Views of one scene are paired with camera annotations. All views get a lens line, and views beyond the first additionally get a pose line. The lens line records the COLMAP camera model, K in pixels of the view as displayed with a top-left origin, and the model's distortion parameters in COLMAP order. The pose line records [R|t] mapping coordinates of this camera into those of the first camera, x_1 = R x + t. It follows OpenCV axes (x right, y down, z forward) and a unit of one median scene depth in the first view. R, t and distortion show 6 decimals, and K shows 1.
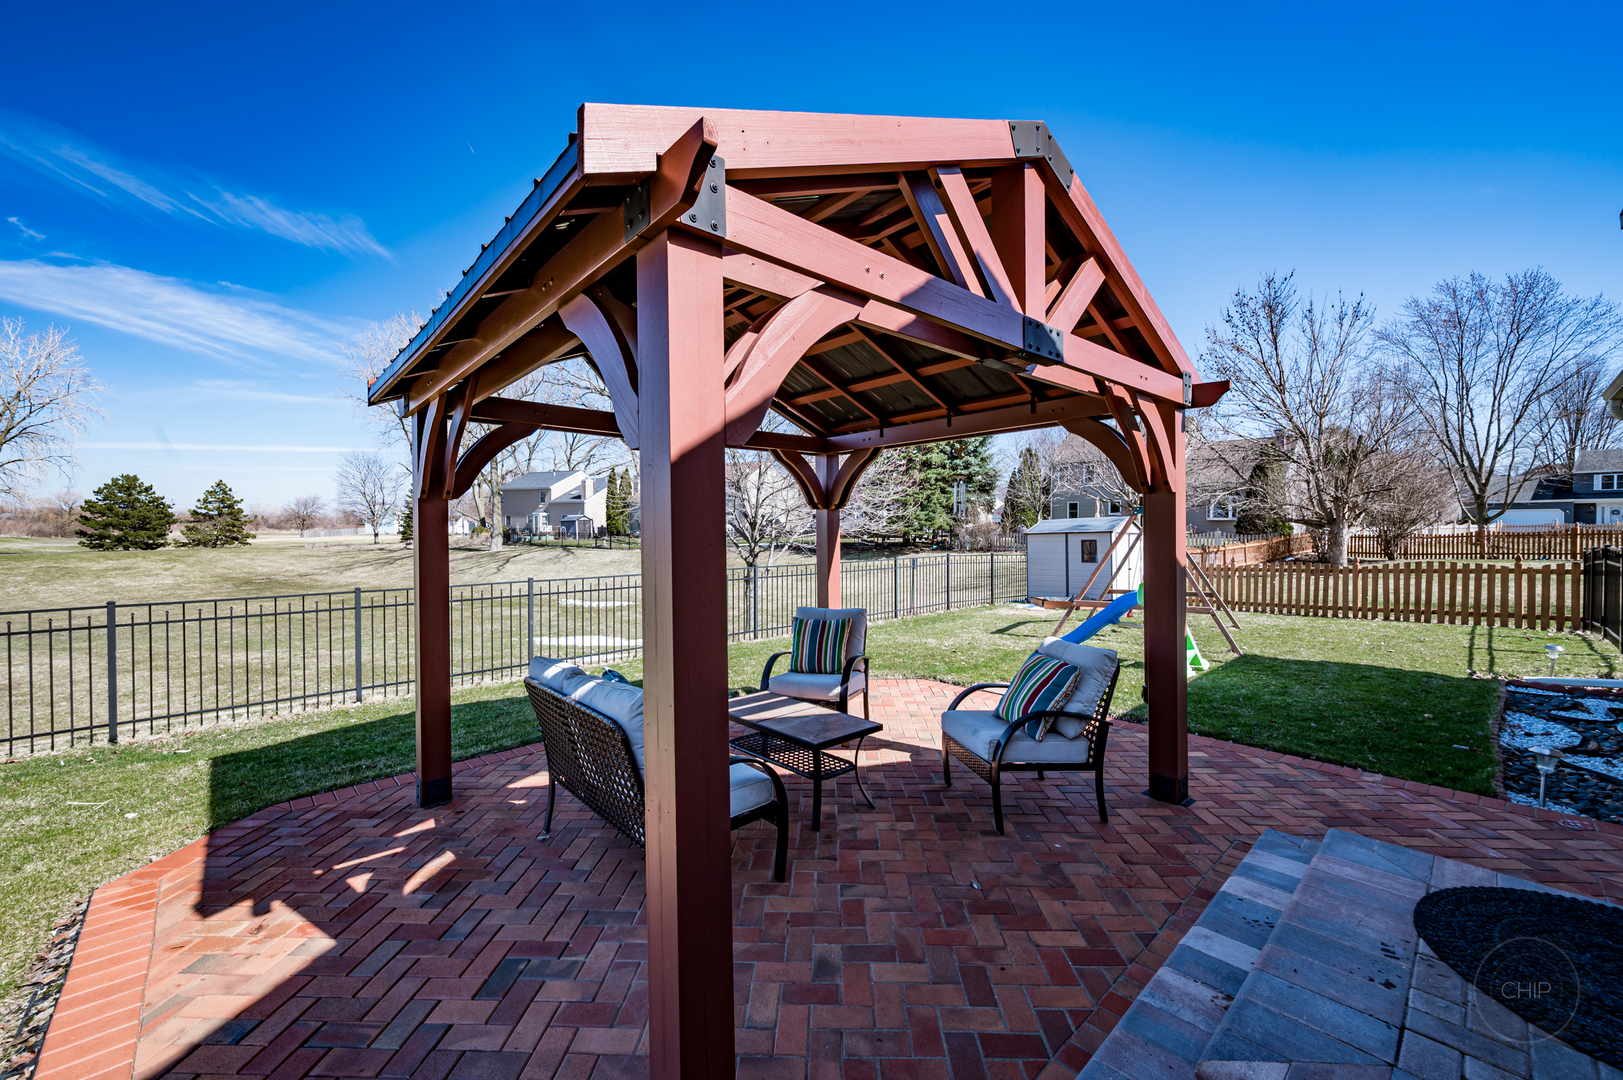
lens RADIAL K [[636.9, 0, 811.9], [0, 636.9, 577.5], [0, 0, 1]] dist [-0.001133, 0.000154]
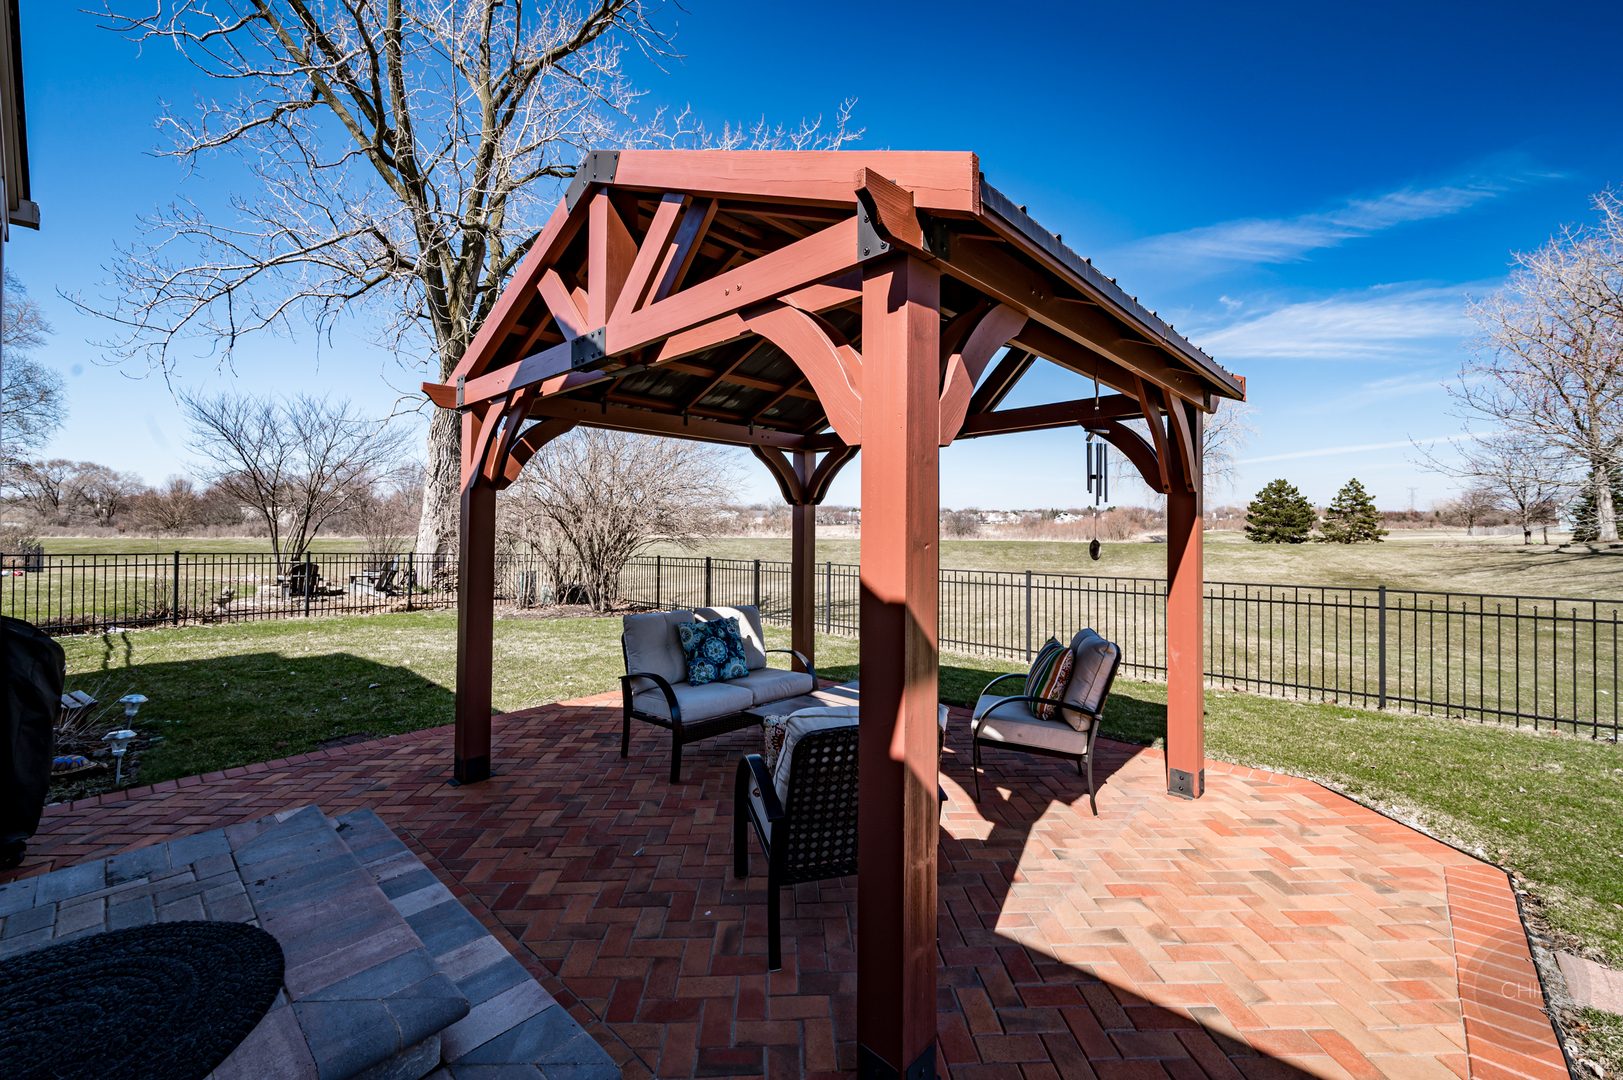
lens RADIAL K [[648.6, 0, 809.7], [0, 648.6, 520.0], [0, 0, 1]] dist [0.000223, 0.000033]
pose [[0.080617, -0.006573, -0.996724, 0.061350], [-0.078094, 0.996863, -0.012890, -0.003667], [0.993681, 0.078877, 0.079851, 0.051790]]
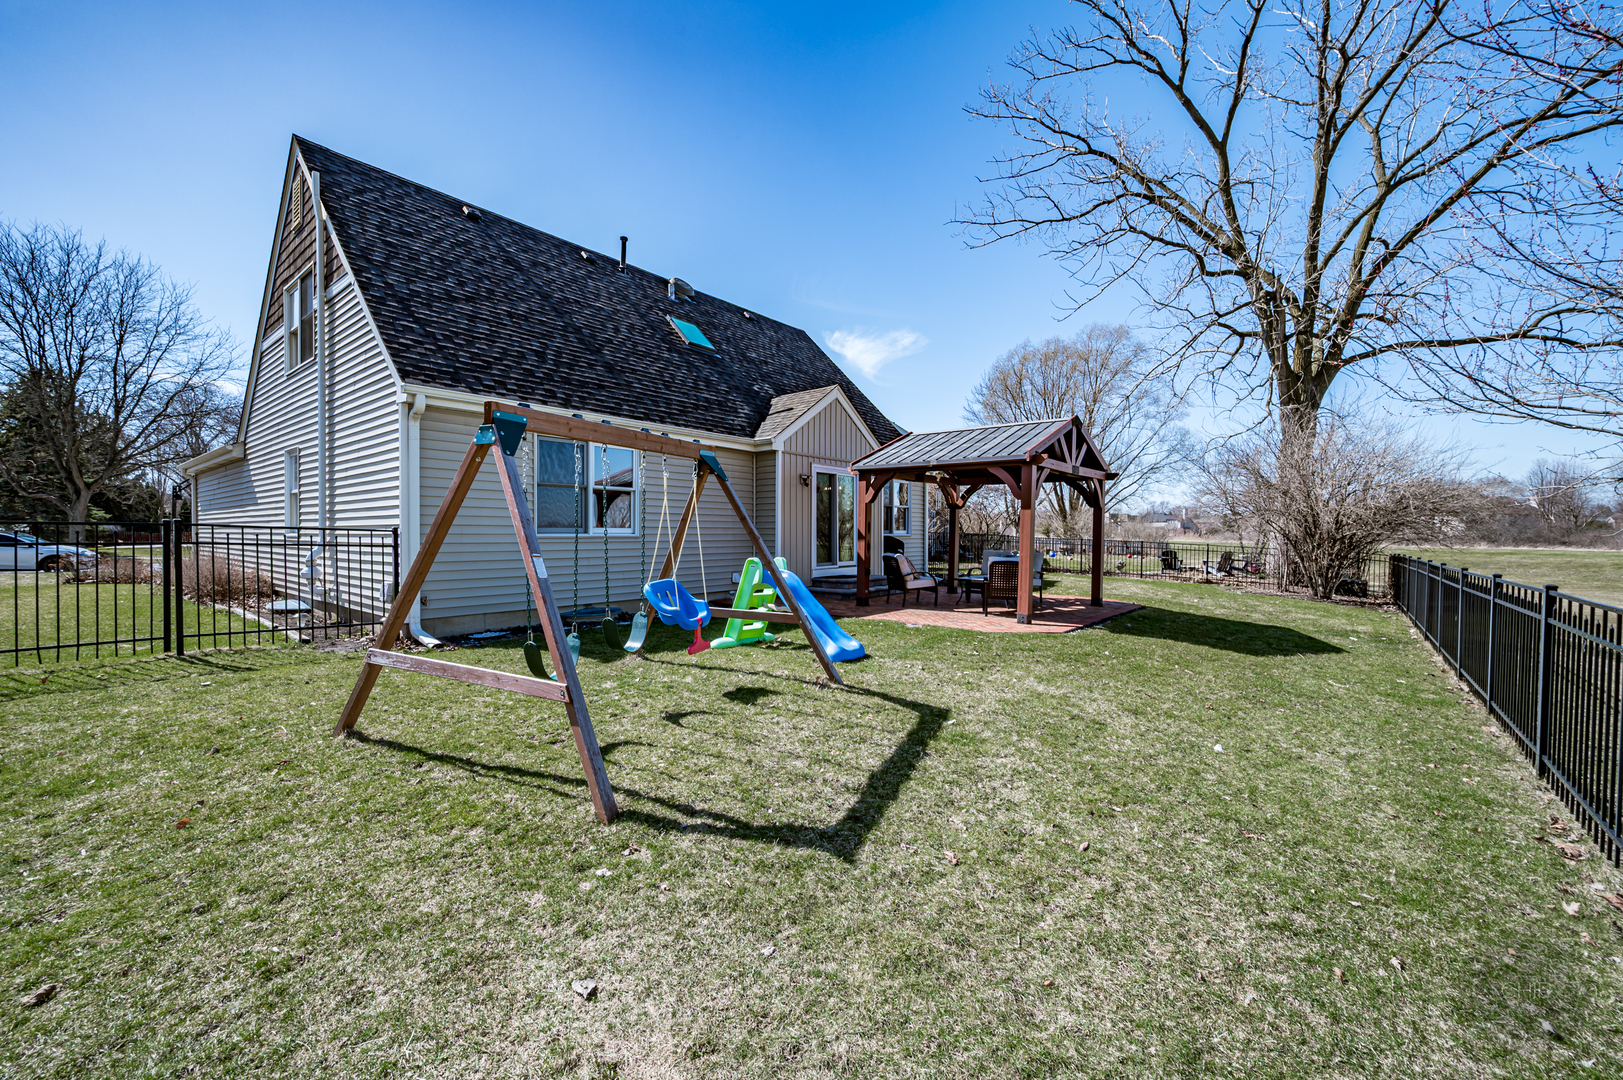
lens RADIAL K [[652.1, 0, 822.3], [0, 652.1, 531.3], [0, 0, 1]] dist [0.000106, -0.000561]
pose [[-0.988588, -0.007521, -0.150458, 0.070646], [-0.019608, 0.996680, 0.079017, -0.013743], [0.149365, 0.081066, -0.985453, 0.233097]]
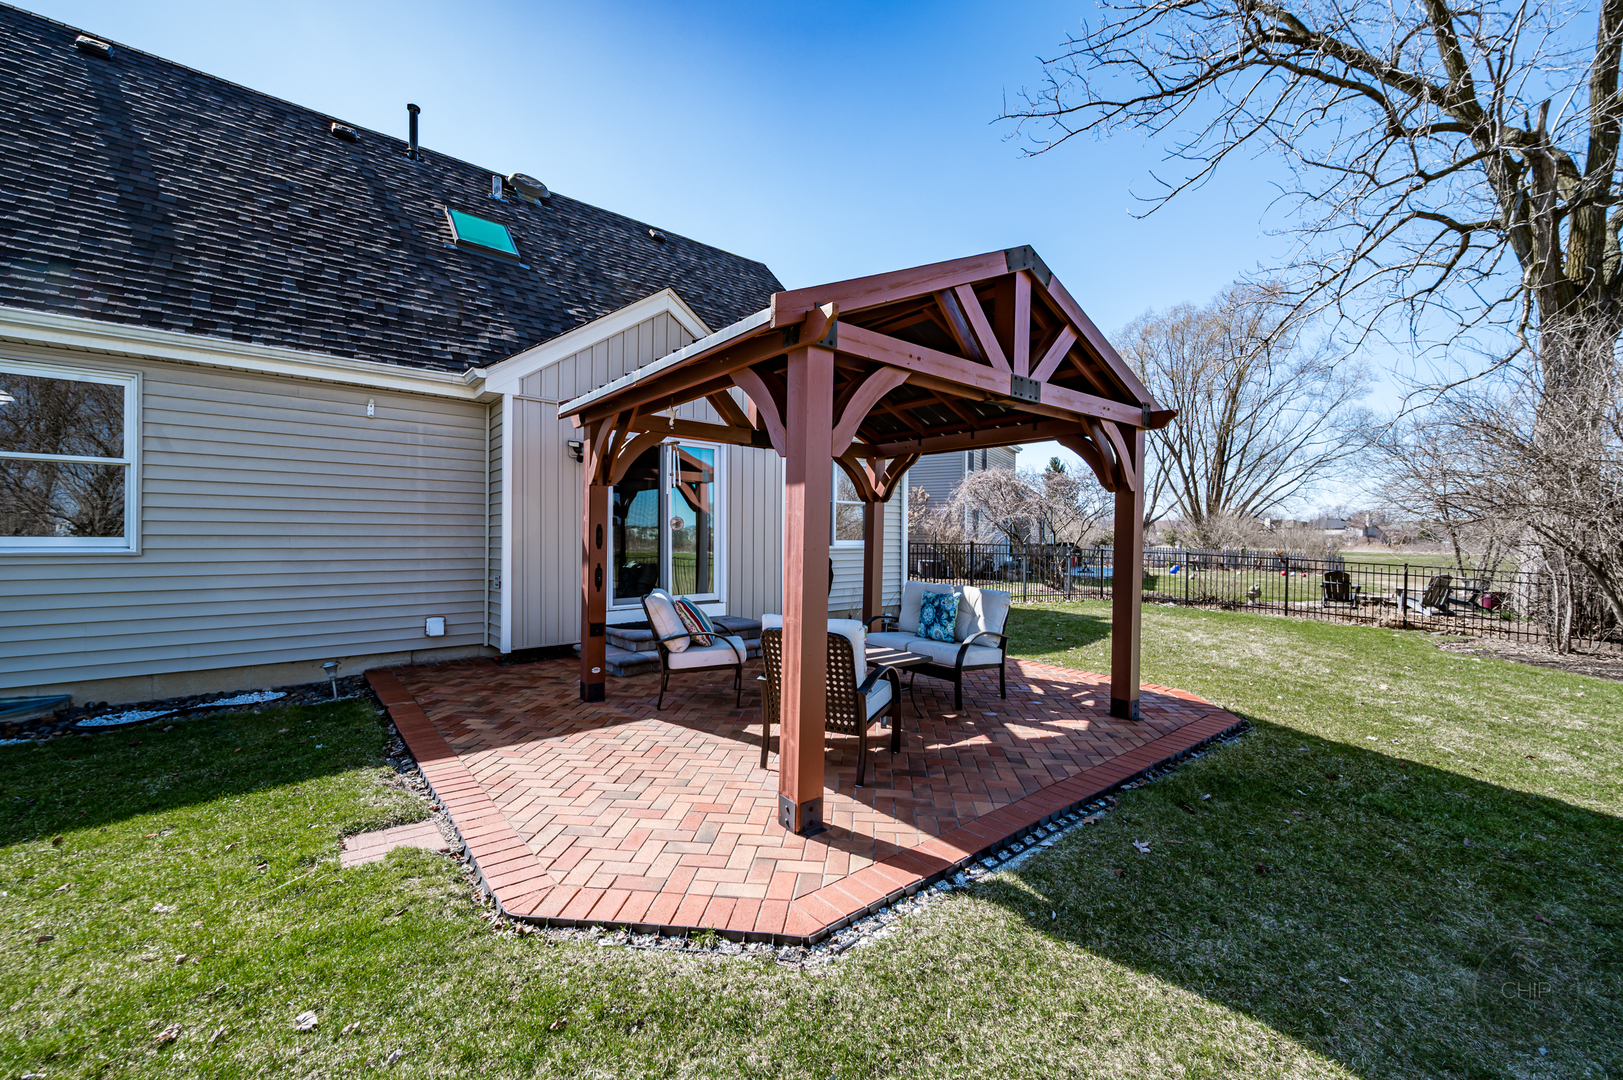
lens RADIAL K [[652.1, 0, 822.3], [0, 652.1, 531.3], [0, 0, 1]] dist [0.000106, -0.000561]
pose [[-0.999177, -0.010161, 0.039262, -0.000699], [-0.007363, 0.997466, 0.070769, -0.007919], [-0.039882, 0.070421, -0.996720, 0.143446]]
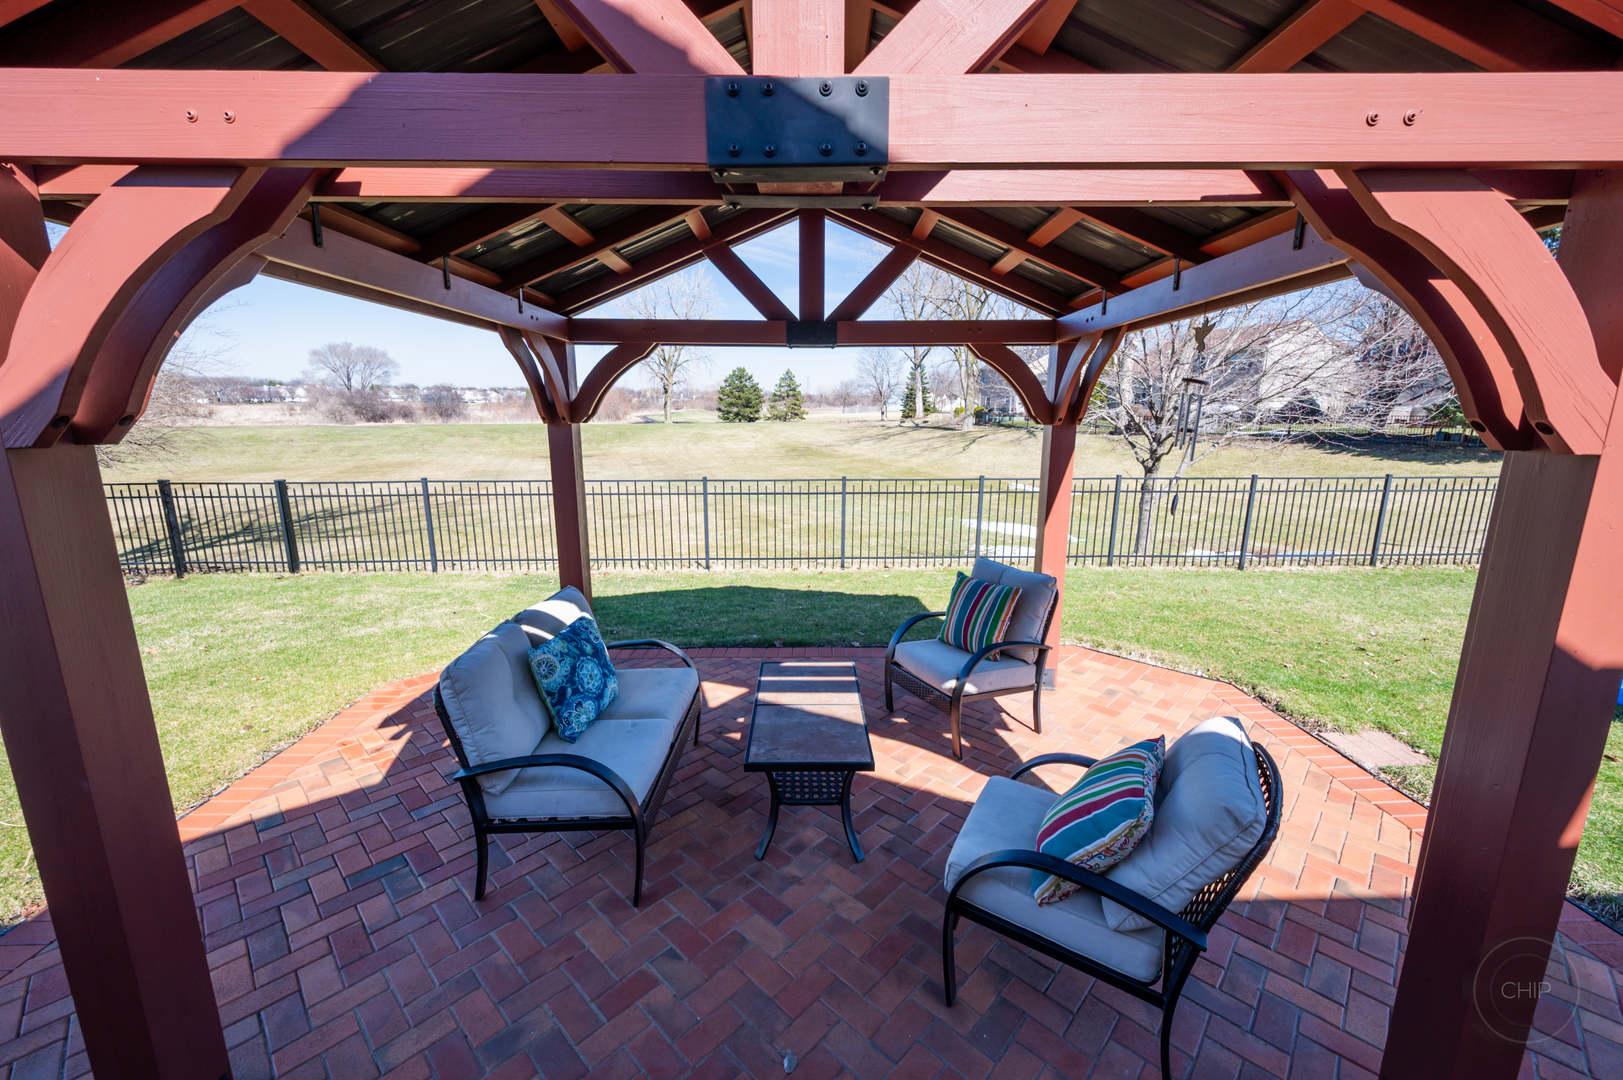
lens RADIAL K [[642.4, 0, 813.7], [0, 642.4, 539.7], [0, 0, 1]] dist [0.000888, -0.000079]
pose [[0.744886, 0.140109, -0.652315, 0.028100], [-0.055630, 0.987340, 0.148544, -0.006541], [0.664868, -0.074360, 0.743250, 0.025363]]
